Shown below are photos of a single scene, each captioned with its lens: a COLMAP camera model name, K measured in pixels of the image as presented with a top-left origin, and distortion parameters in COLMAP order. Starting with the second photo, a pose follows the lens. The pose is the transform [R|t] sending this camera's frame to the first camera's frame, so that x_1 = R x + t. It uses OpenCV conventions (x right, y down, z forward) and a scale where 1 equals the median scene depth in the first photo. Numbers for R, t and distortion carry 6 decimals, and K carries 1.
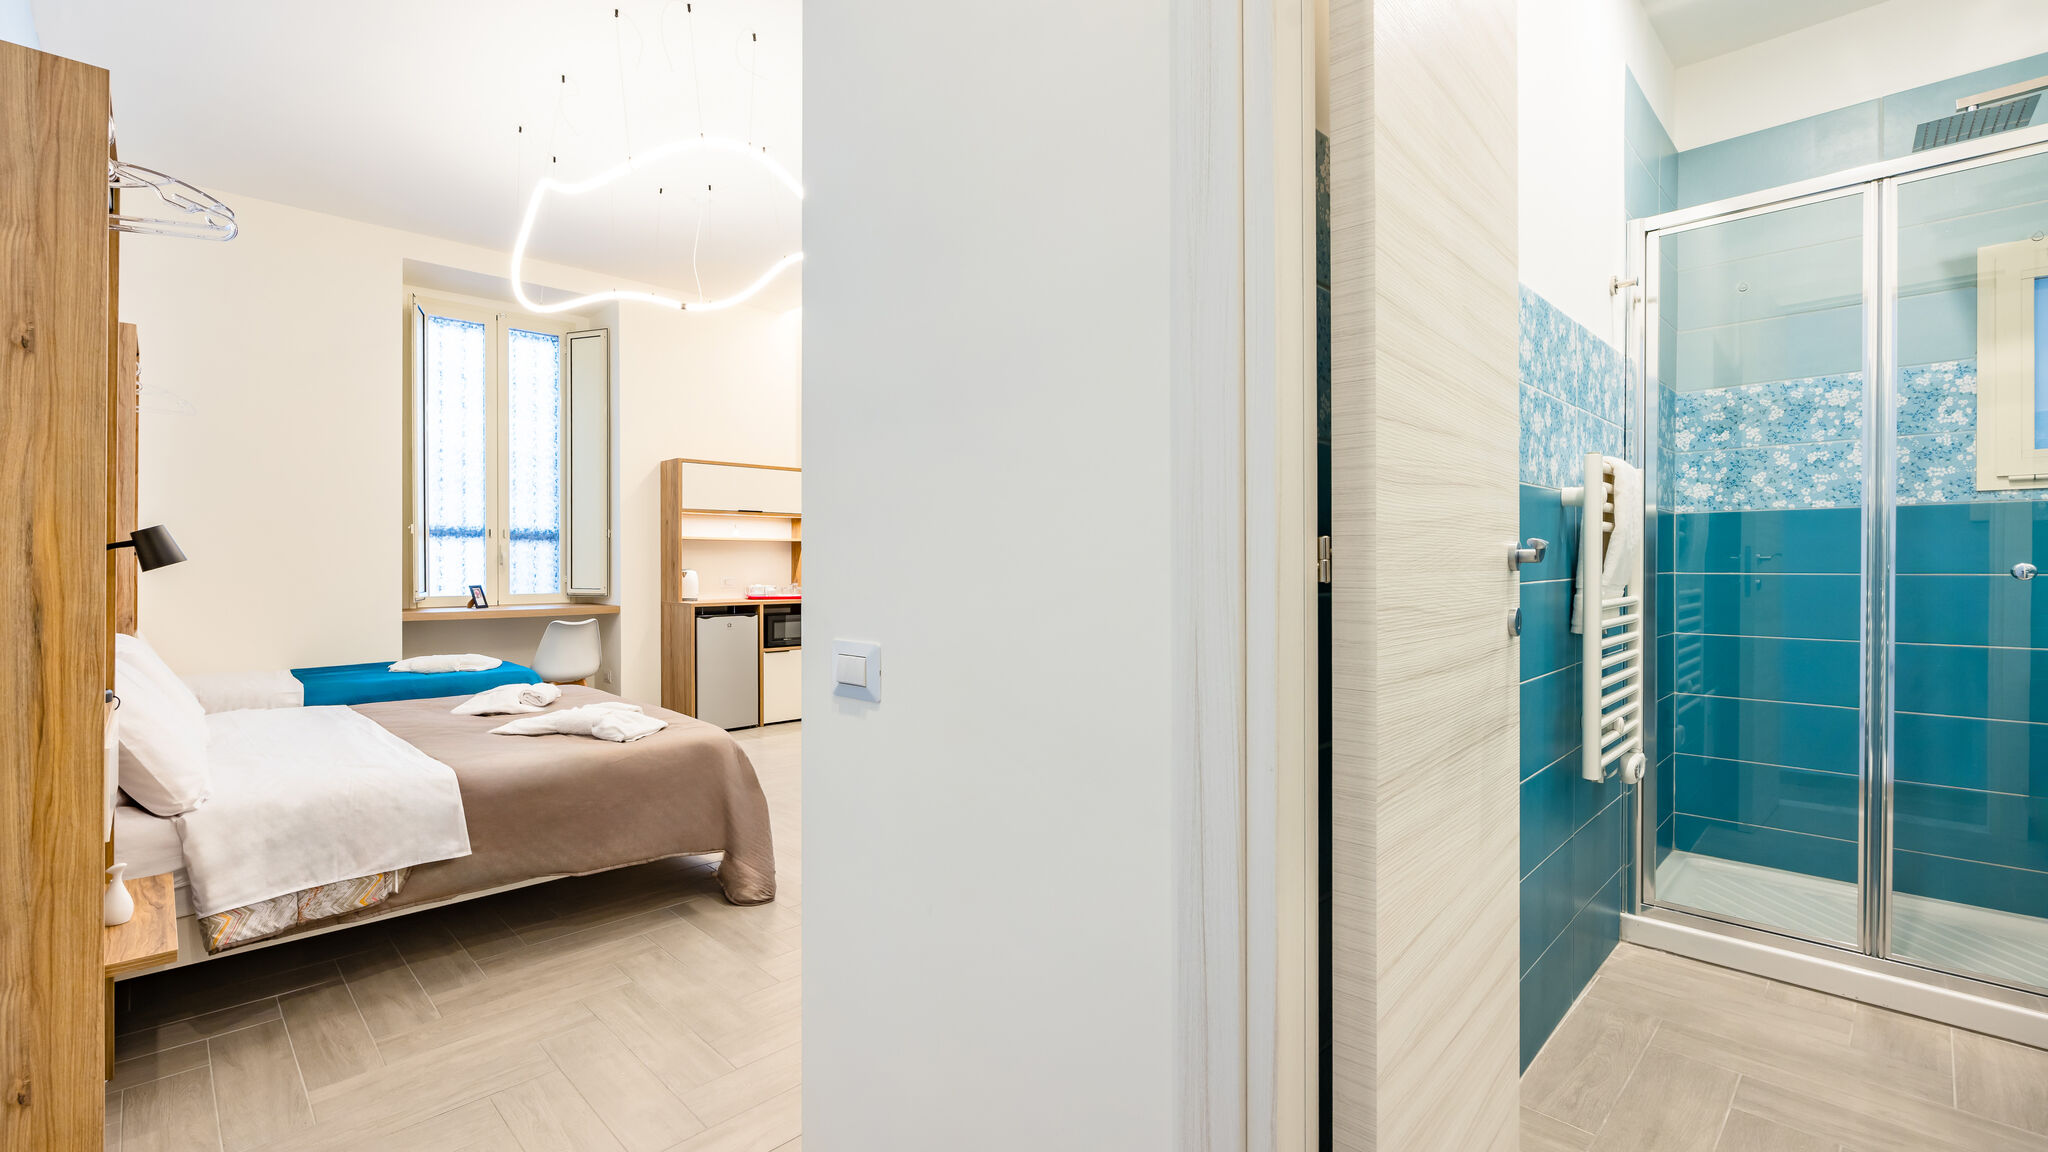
lens RADIAL K [[927.9, 0, 1008.9], [0, 927.9, 564.1], [0, 0, 1]] dist [-0.001372, -0.000707]
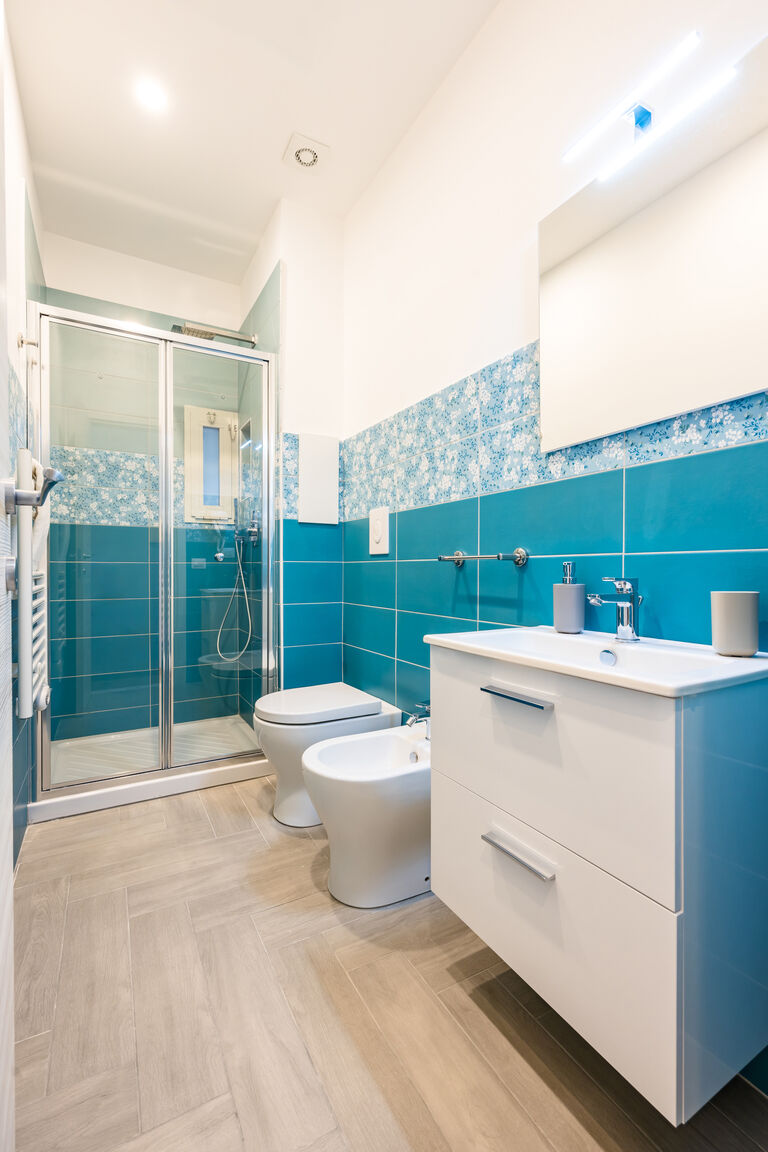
lens RADIAL K [[509.7, 0, 377.8], [0, 509.7, 567.9], [0, 0, 1]] dist [0.002531, -0.000230]
pose [[0.305534, -0.002839, 0.952177, 0.085011], [0.008823, 0.999961, 0.000151, 0.025761], [-0.952140, 0.008355, 0.305547, 0.229194]]
